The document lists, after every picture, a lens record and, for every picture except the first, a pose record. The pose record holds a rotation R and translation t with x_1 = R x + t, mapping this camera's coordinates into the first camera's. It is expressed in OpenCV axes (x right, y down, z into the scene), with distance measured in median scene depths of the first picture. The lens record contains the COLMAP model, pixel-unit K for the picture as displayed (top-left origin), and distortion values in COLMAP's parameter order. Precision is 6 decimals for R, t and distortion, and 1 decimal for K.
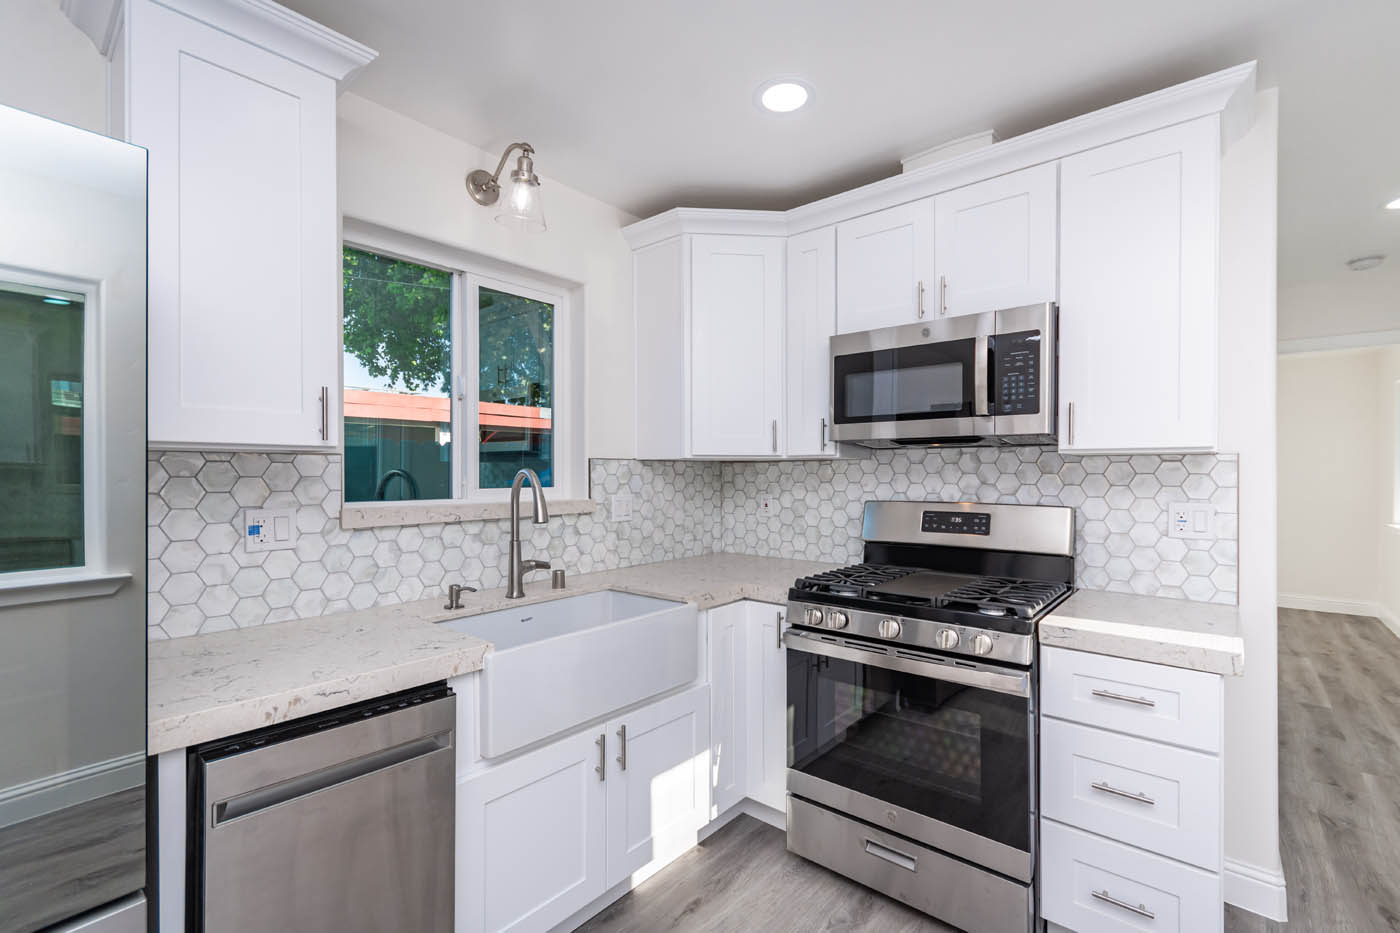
lens RADIAL K [[615.2, 0, 719.3], [0, 615.2, 474.2], [0, 0, 1]] dist [0.000616, 0.005606]
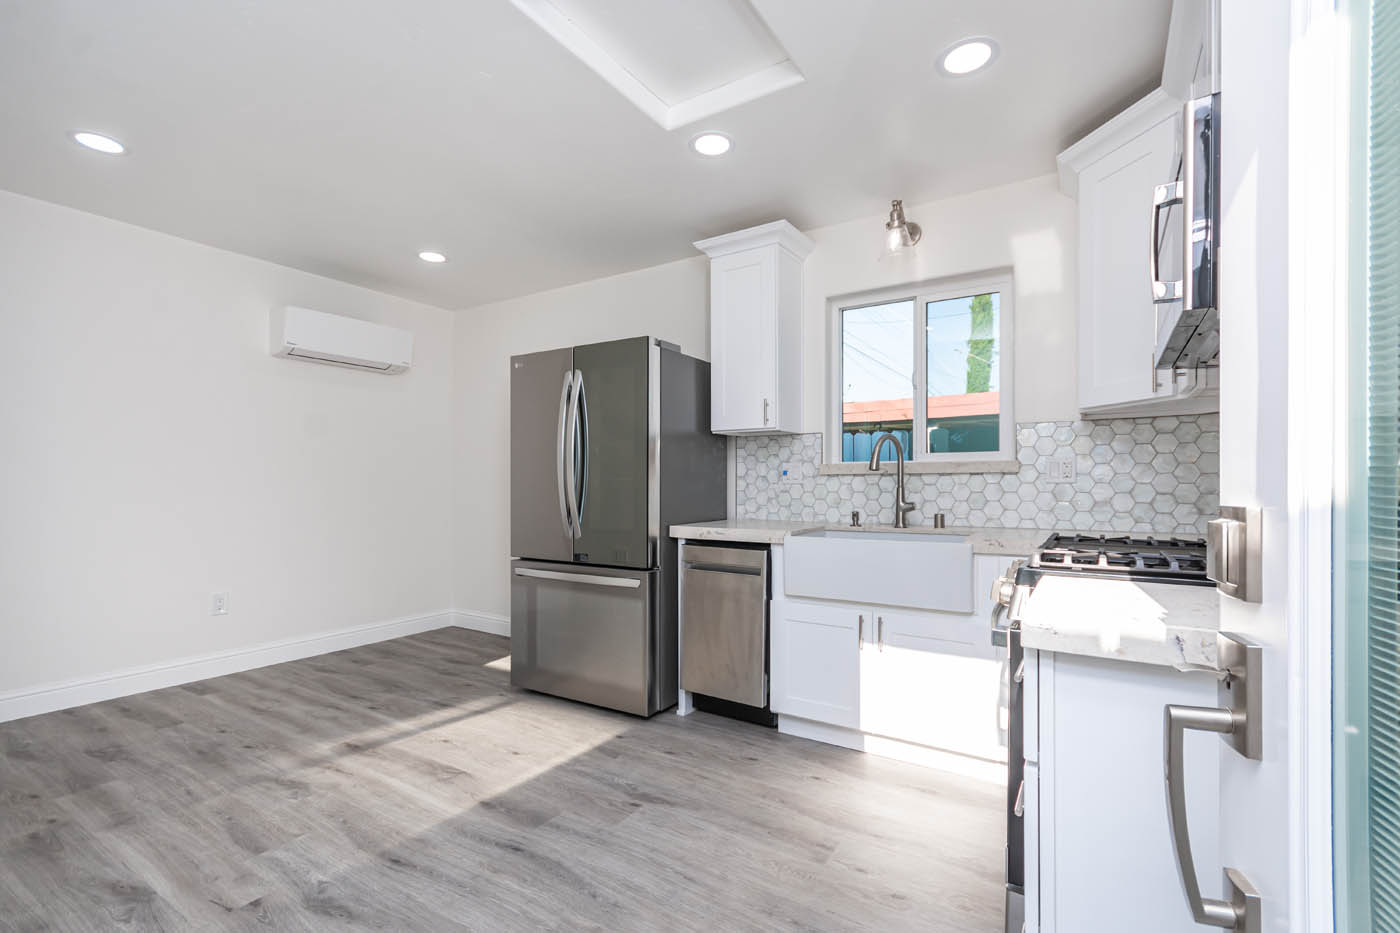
lens RADIAL K [[632.0, 0, 713.1], [0, 632.0, 483.2], [0, 0, 1]] dist [0.004589, -0.001219]
pose [[0.130331, -0.003470, -0.991464, 0.992239], [-0.001613, 0.999992, -0.003711, 0.103099], [0.991469, 0.002082, 0.130324, 0.385702]]
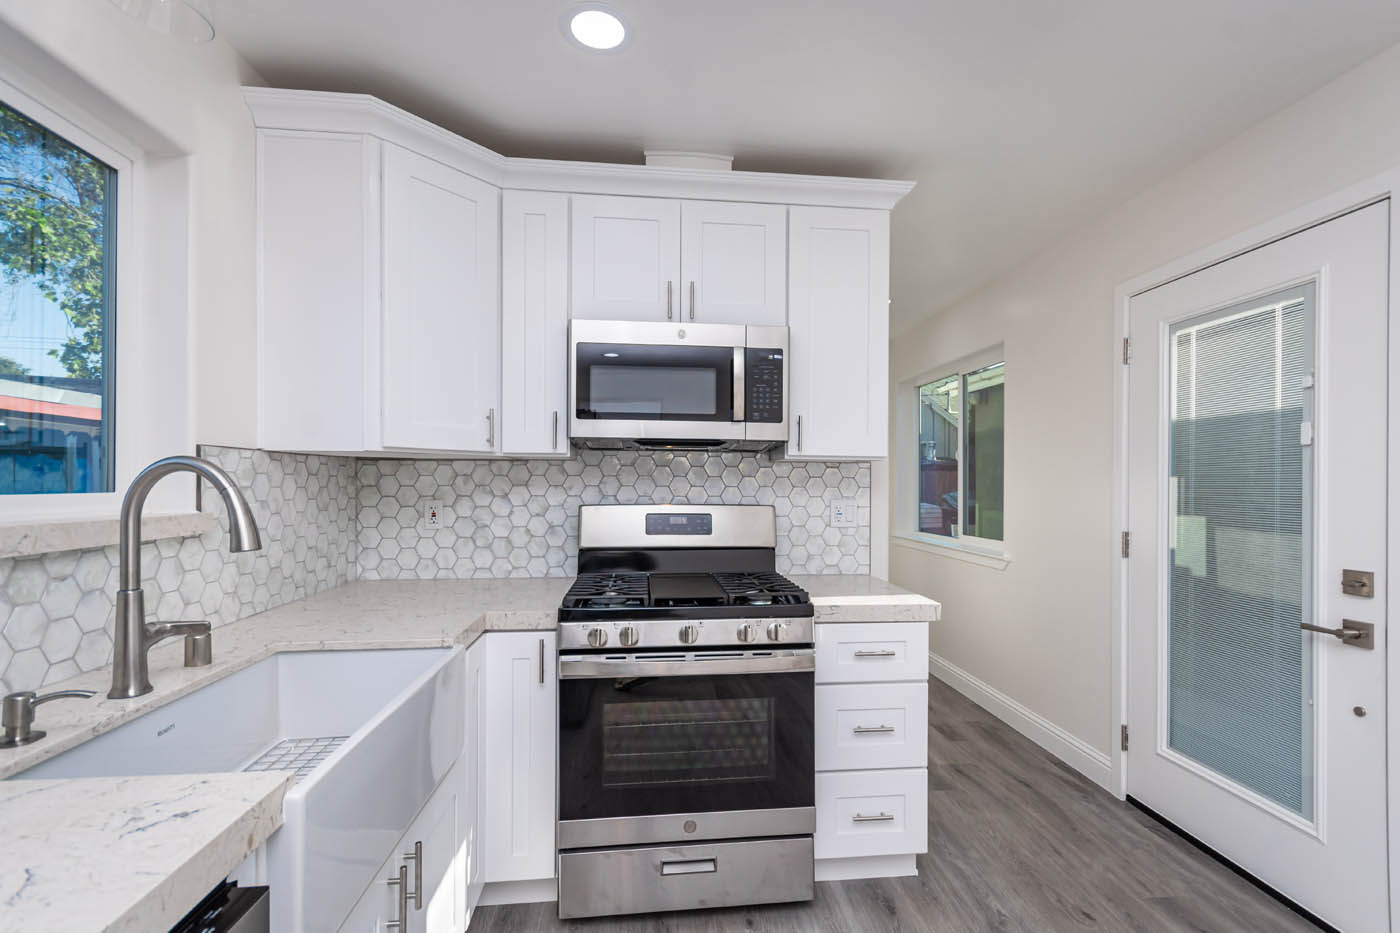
lens RADIAL K [[632.0, 0, 713.1], [0, 632.0, 483.2], [0, 0, 1]] dist [0.004589, -0.001219]
pose [[0.700485, 0.003386, 0.713660, -0.360409], [-0.003719, 0.999992, -0.001094, 0.013288], [-0.713658, -0.001888, 0.700492, 0.242173]]
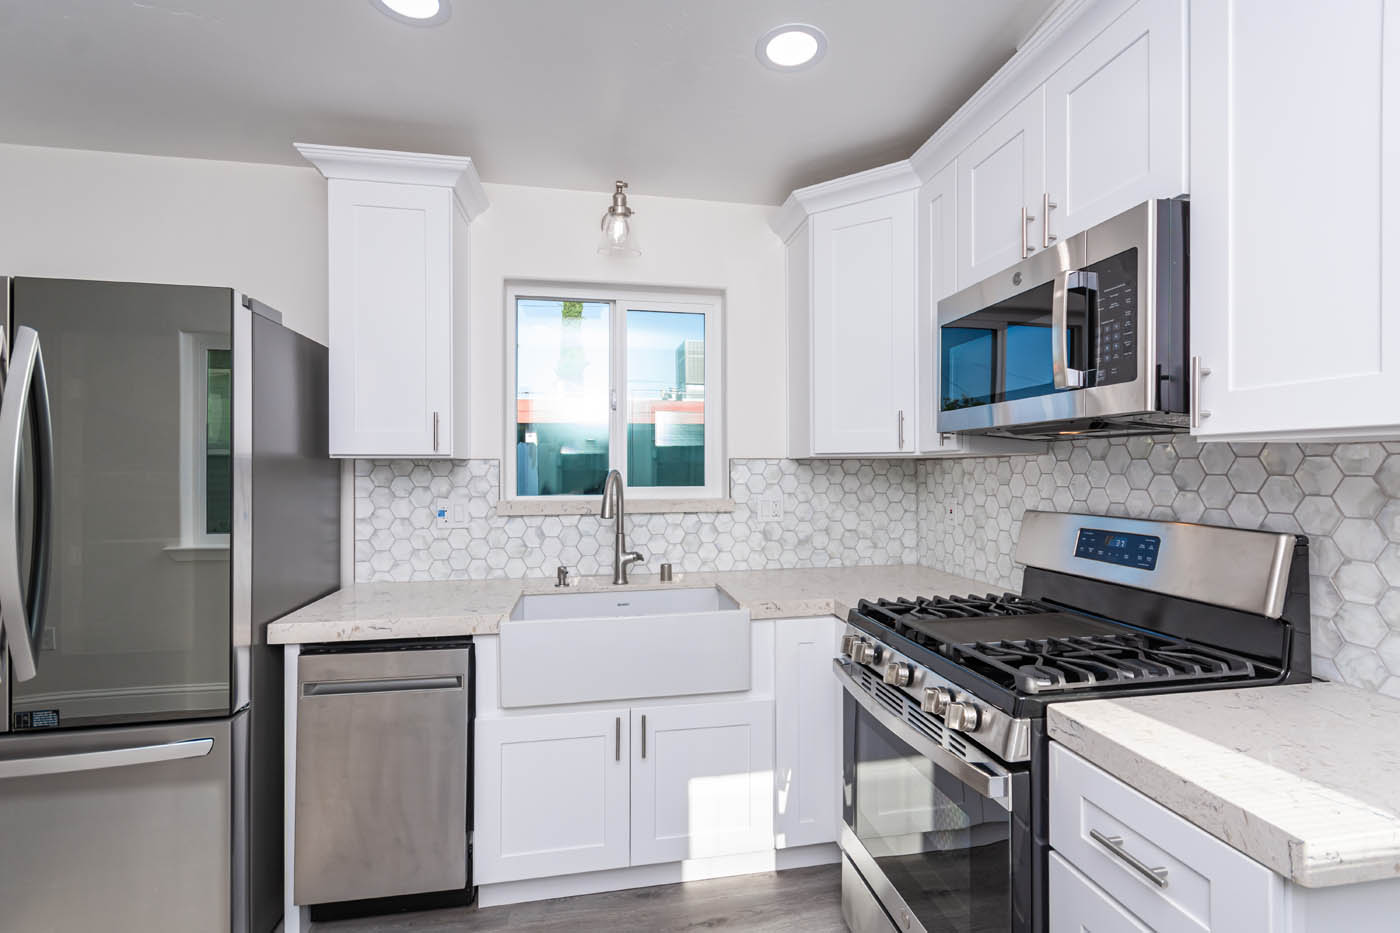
lens RADIAL K [[640.2, 0, 721.5], [0, 640.2, 468.5], [0, 0, 1]] dist [0.004146, 0.000131]
pose [[0.774710, -0.003430, -0.632307, 0.539152], [0.000706, 0.999989, -0.004560, -0.005145], [0.632316, 0.003086, 0.774705, 0.200677]]
